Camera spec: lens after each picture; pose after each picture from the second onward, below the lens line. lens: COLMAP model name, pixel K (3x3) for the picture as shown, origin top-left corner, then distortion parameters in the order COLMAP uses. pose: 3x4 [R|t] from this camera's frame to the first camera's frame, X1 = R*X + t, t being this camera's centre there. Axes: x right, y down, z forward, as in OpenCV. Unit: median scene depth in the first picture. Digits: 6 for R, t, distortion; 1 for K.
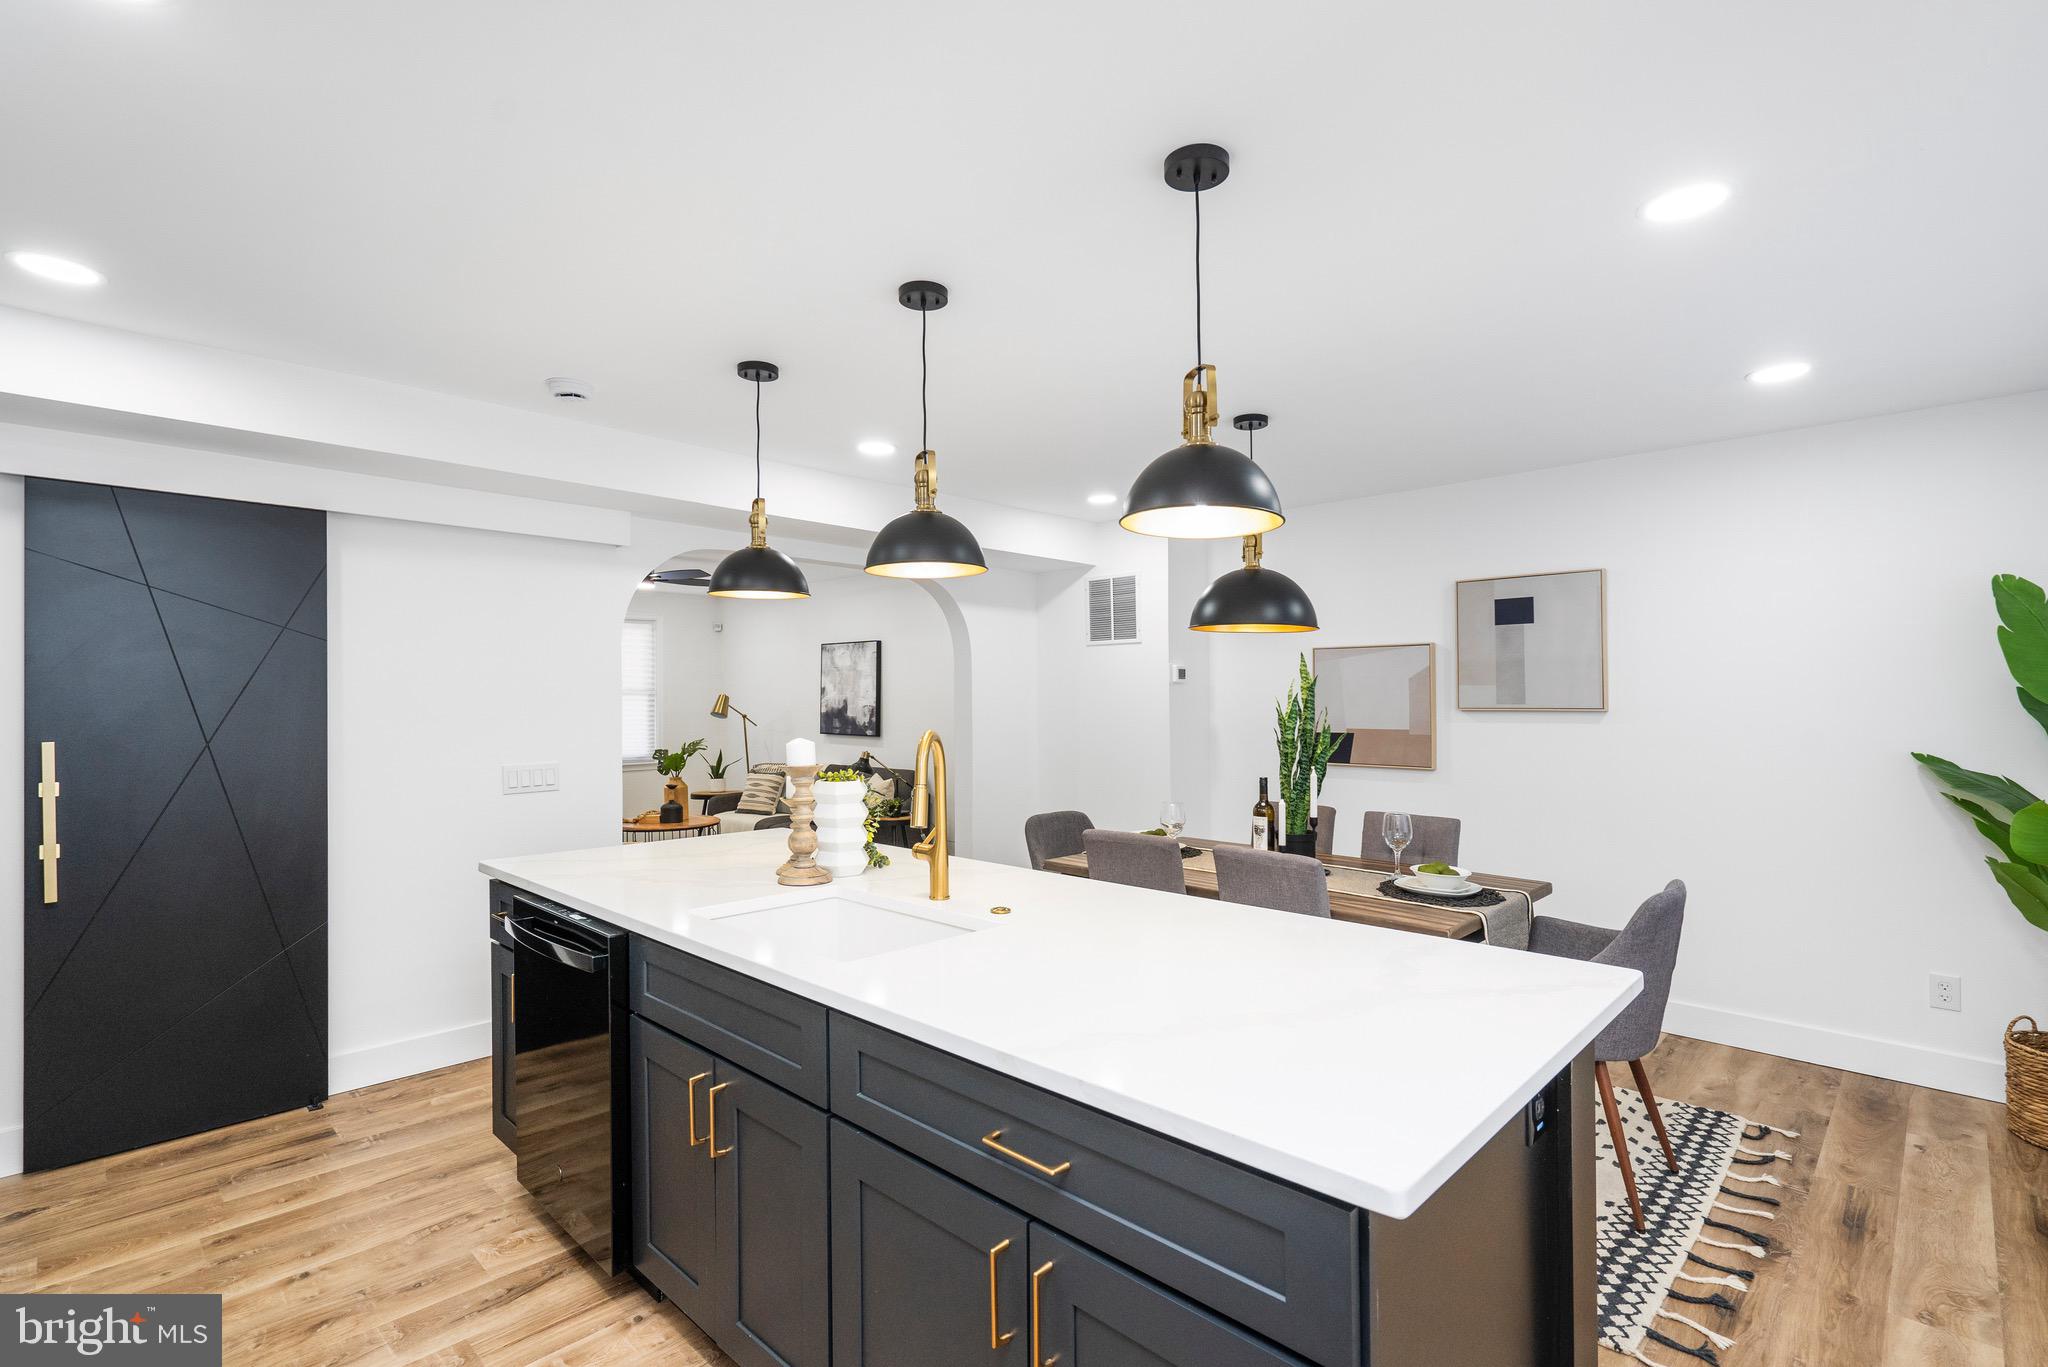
lens RADIAL K [[936.6, 0, 1023.8], [0, 936.6, 696.8], [0, 0, 1]] dist [-0.003939, 0.001109]
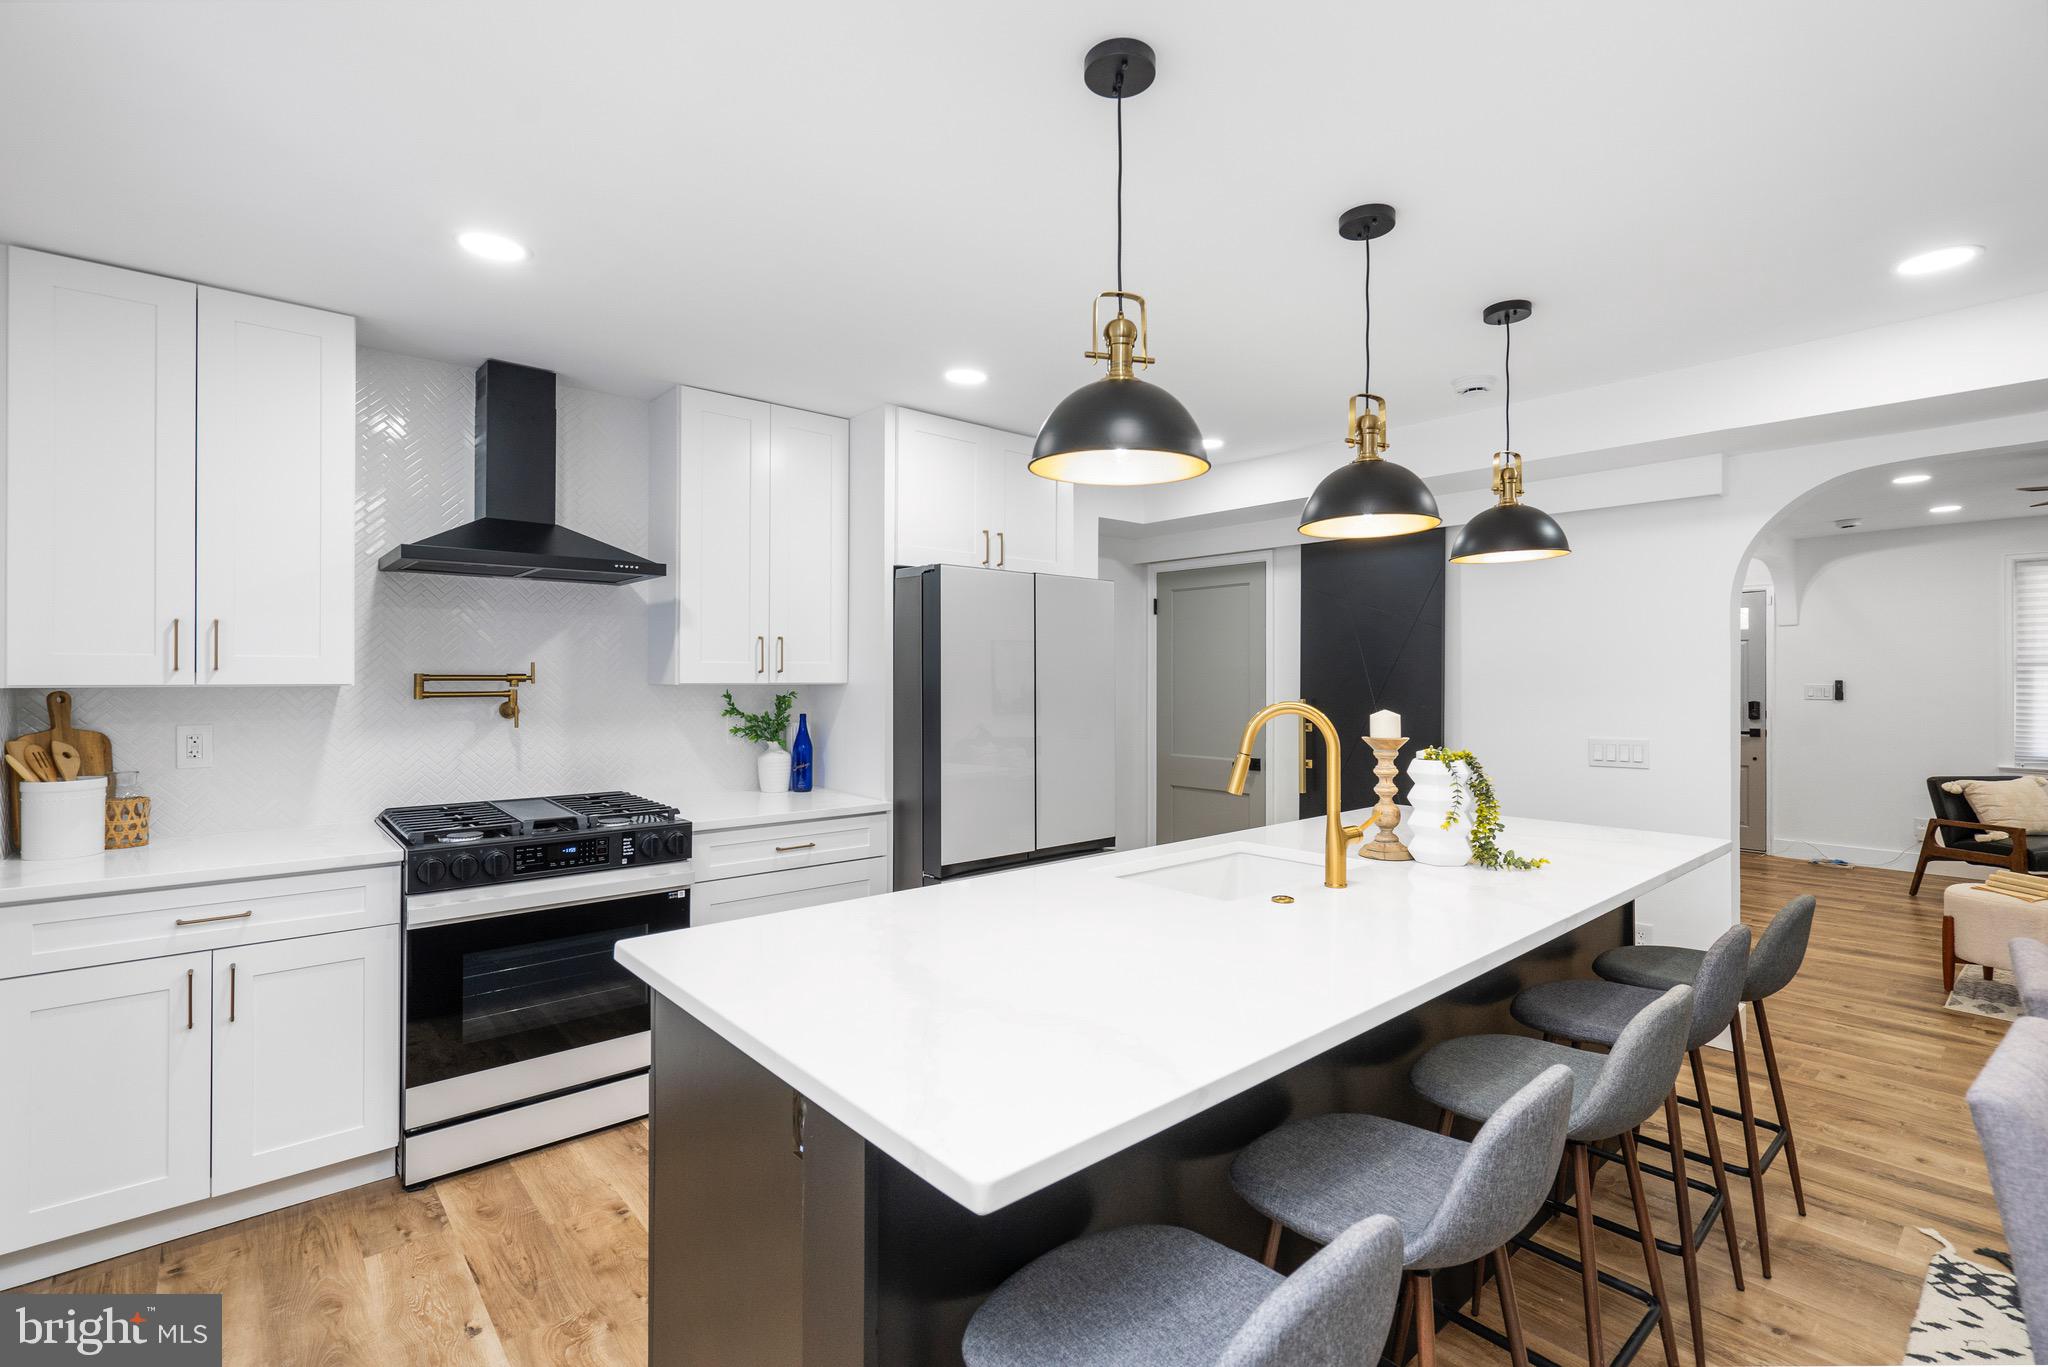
lens RADIAL K [[936.6, 0, 1028.4], [0, 936.6, 672.8], [0, 0, 1]] dist [-0.003939, 0.001109]
pose [[-0.089624, -0.007249, -0.995949, 0.715870], [0.001647, 0.999971, -0.007426, 0.012512], [0.995974, -0.002306, -0.089609, 0.661376]]
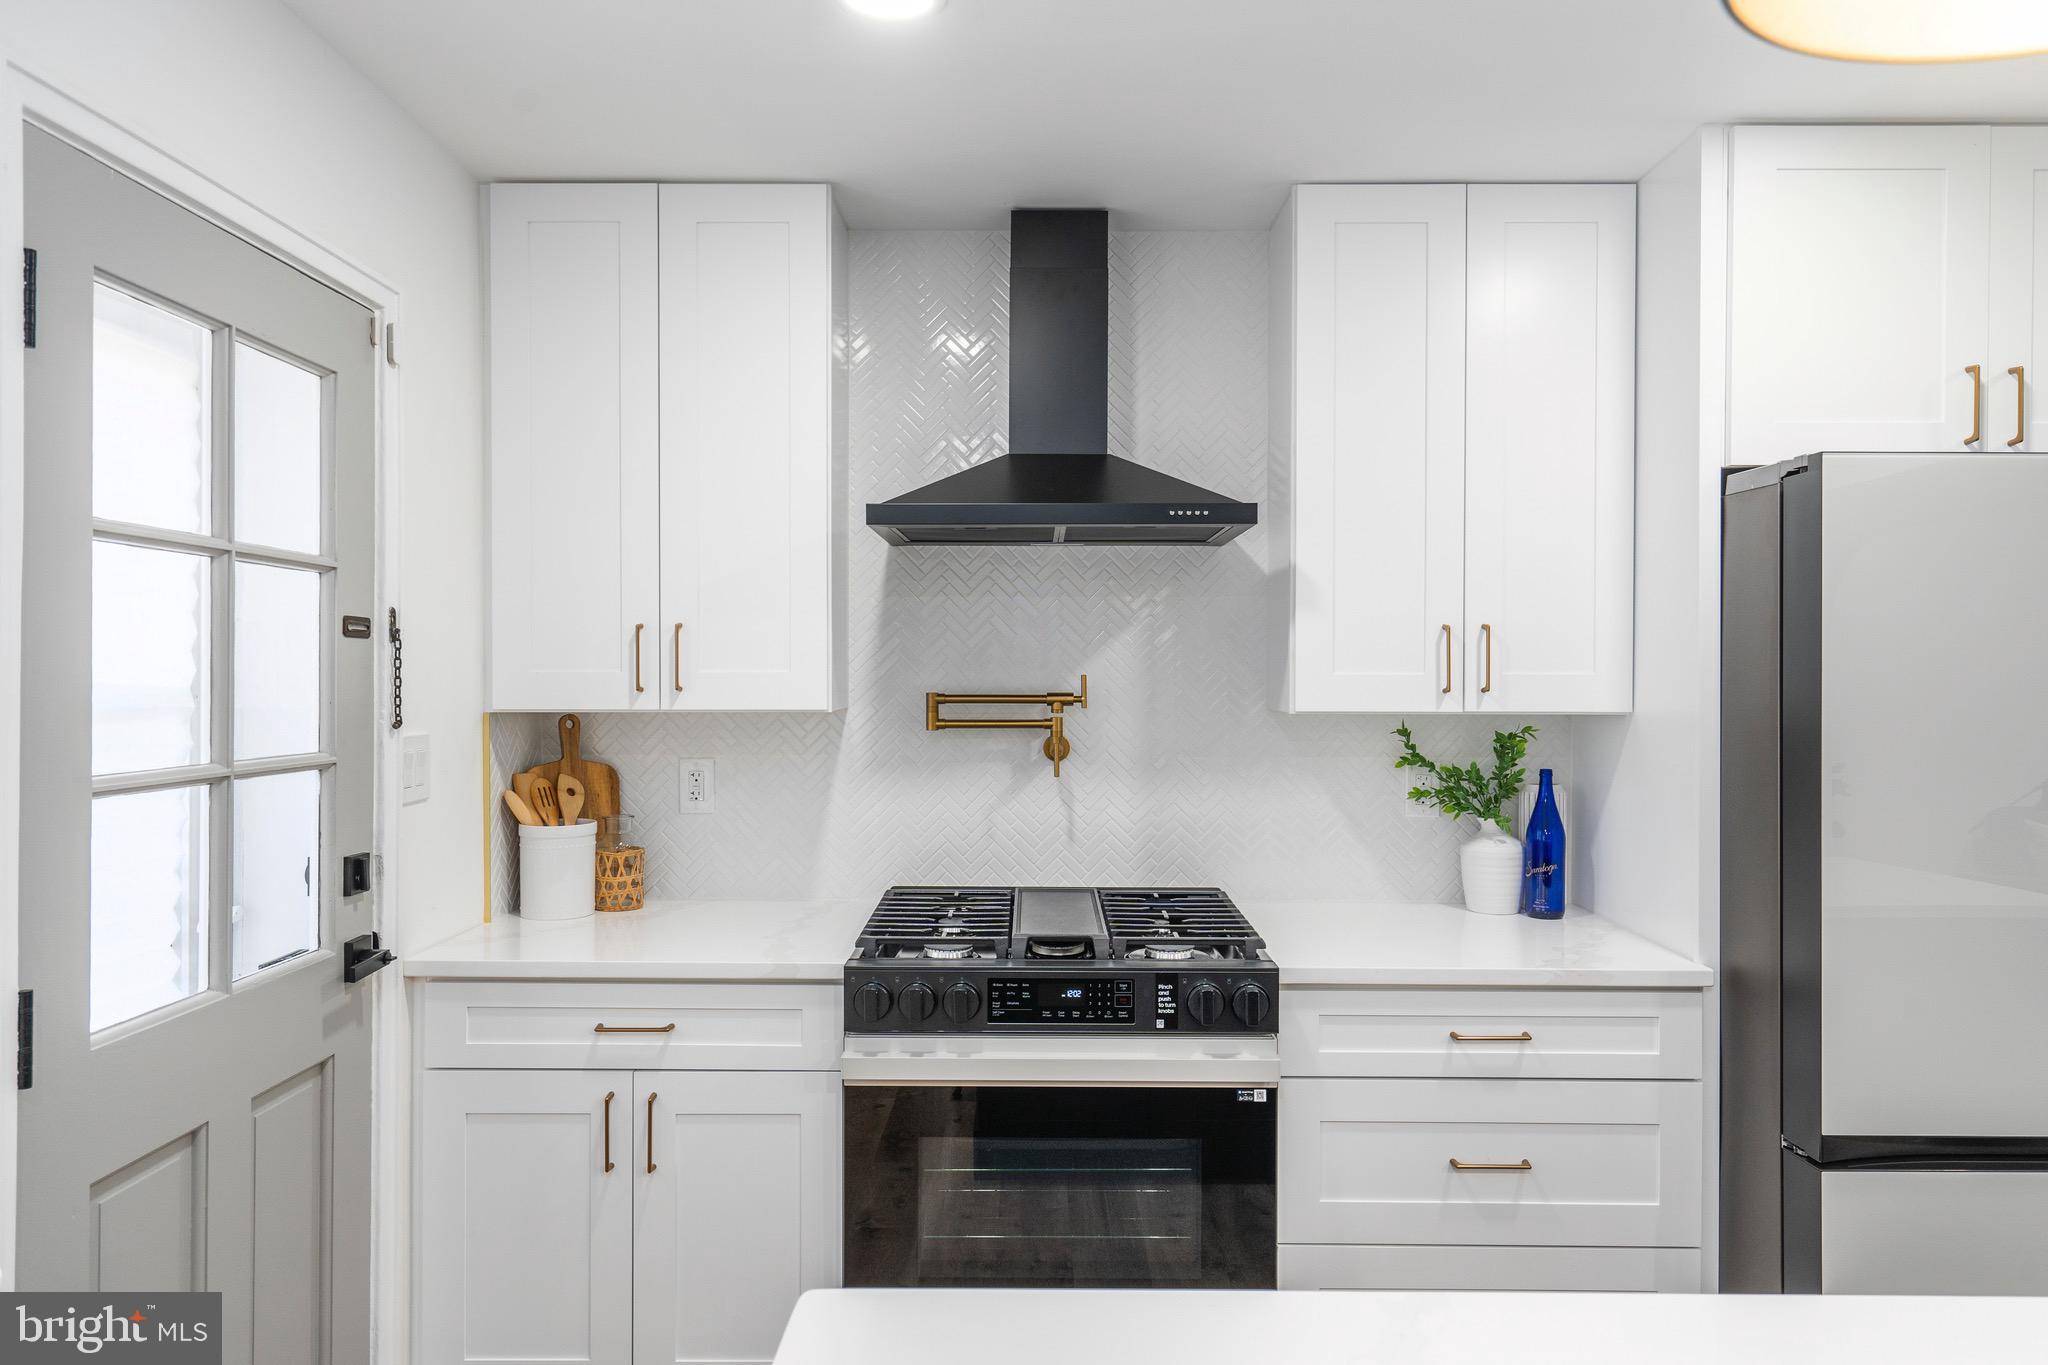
lens RADIAL K [[1361.8, 0, 1011.2], [0, 1361.8, 679.7], [0, 0, 1]] dist [0.010521, -0.007528]
pose [[-0.729412, 0.000380, -0.684074, 0.378677], [-0.001314, 0.999997, 0.001957, -0.009433], [0.684073, 0.002326, -0.729410, 0.693057]]
